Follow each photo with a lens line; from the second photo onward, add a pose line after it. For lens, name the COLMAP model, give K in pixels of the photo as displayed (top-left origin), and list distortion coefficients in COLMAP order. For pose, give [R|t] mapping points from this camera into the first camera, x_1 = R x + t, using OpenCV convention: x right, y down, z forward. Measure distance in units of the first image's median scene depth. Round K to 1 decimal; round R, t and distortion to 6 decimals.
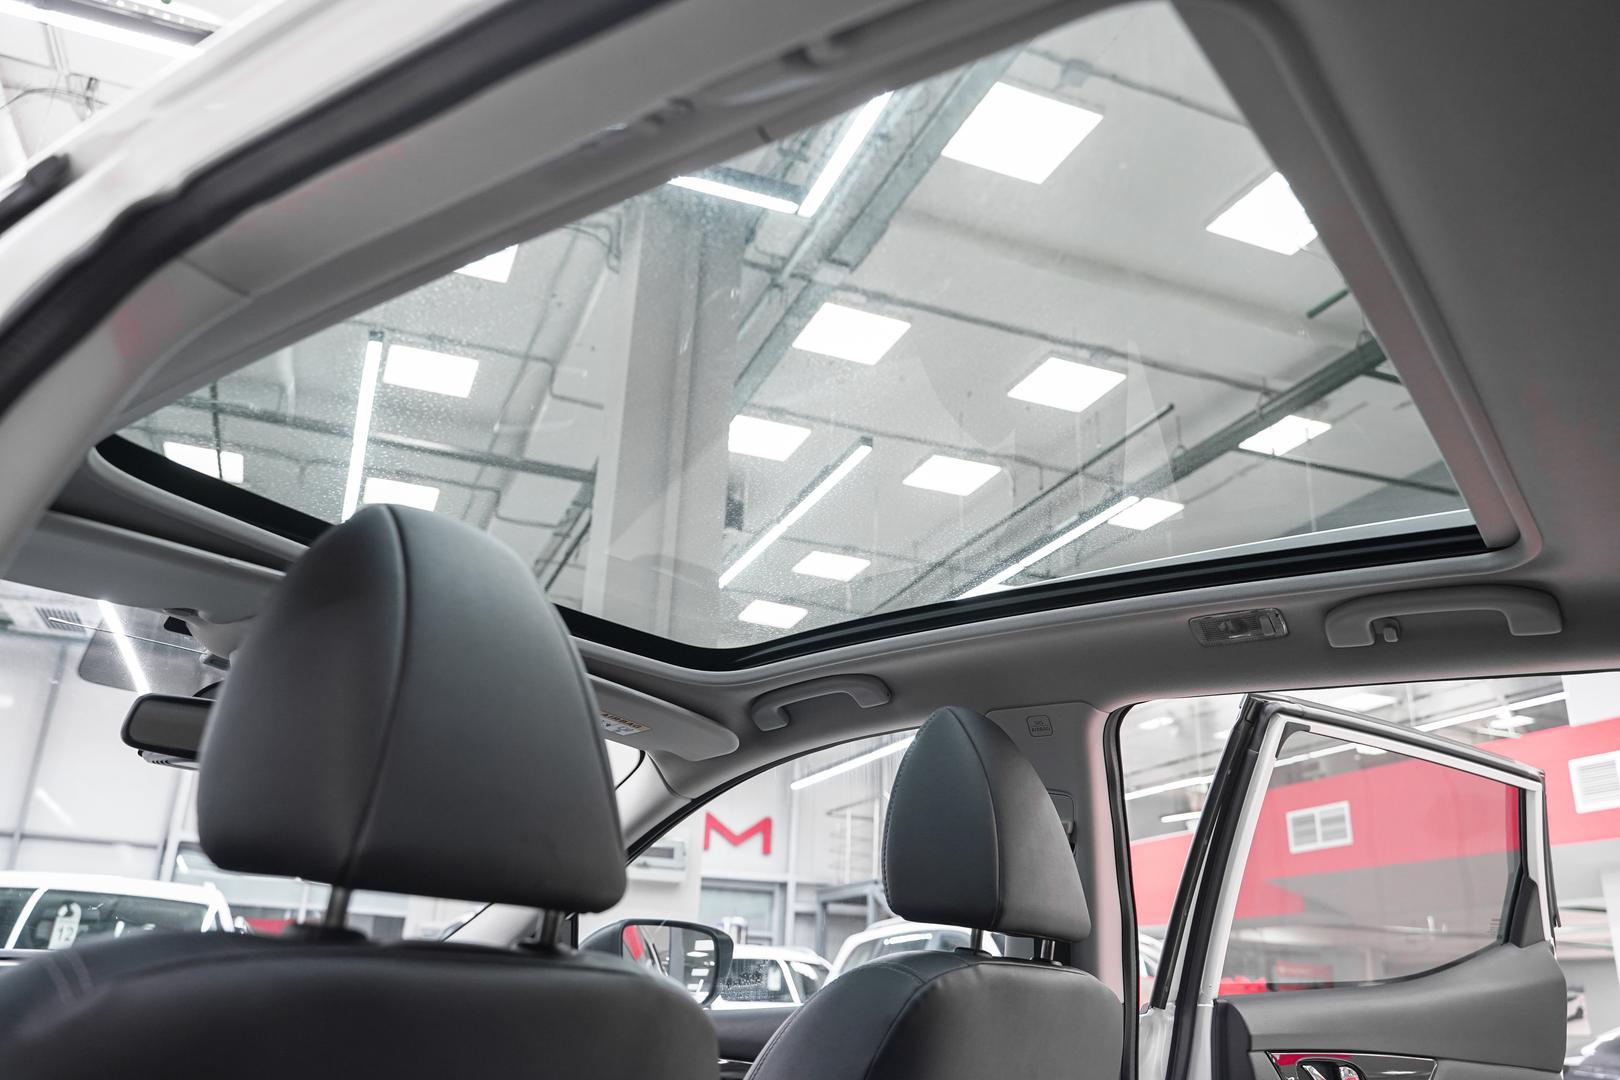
lens RADIAL K [[1303.0, 0, 809.5], [0, 1303.0, 533.5], [0, 0, 1]] dist [-0.001998, -0.008154]
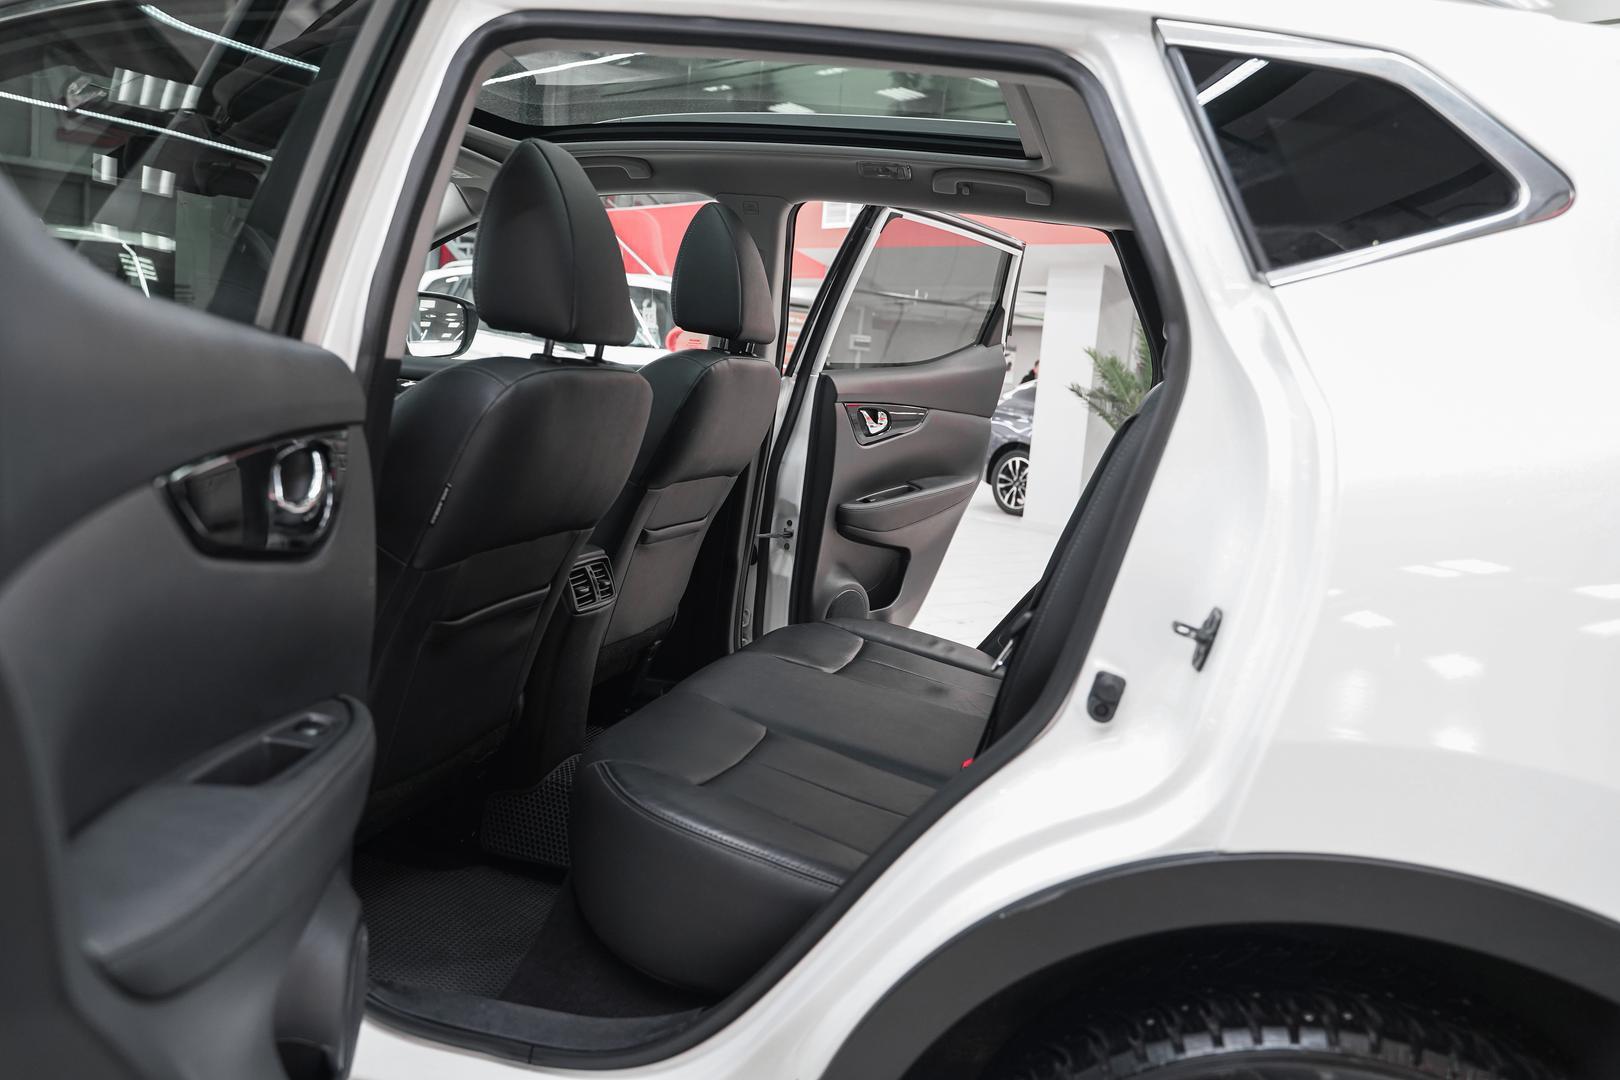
lens RADIAL K [[1303.0, 0, 807.6], [0, 1303.0, 540.8], [0, 0, 1]] dist [-0.001998, -0.008154]
pose [[0.936000, -0.001445, 0.351997, -0.297377], [-0.170143, 0.873557, 0.456015, -0.218137], [-0.308148, -0.486720, 0.817403, -0.479682]]
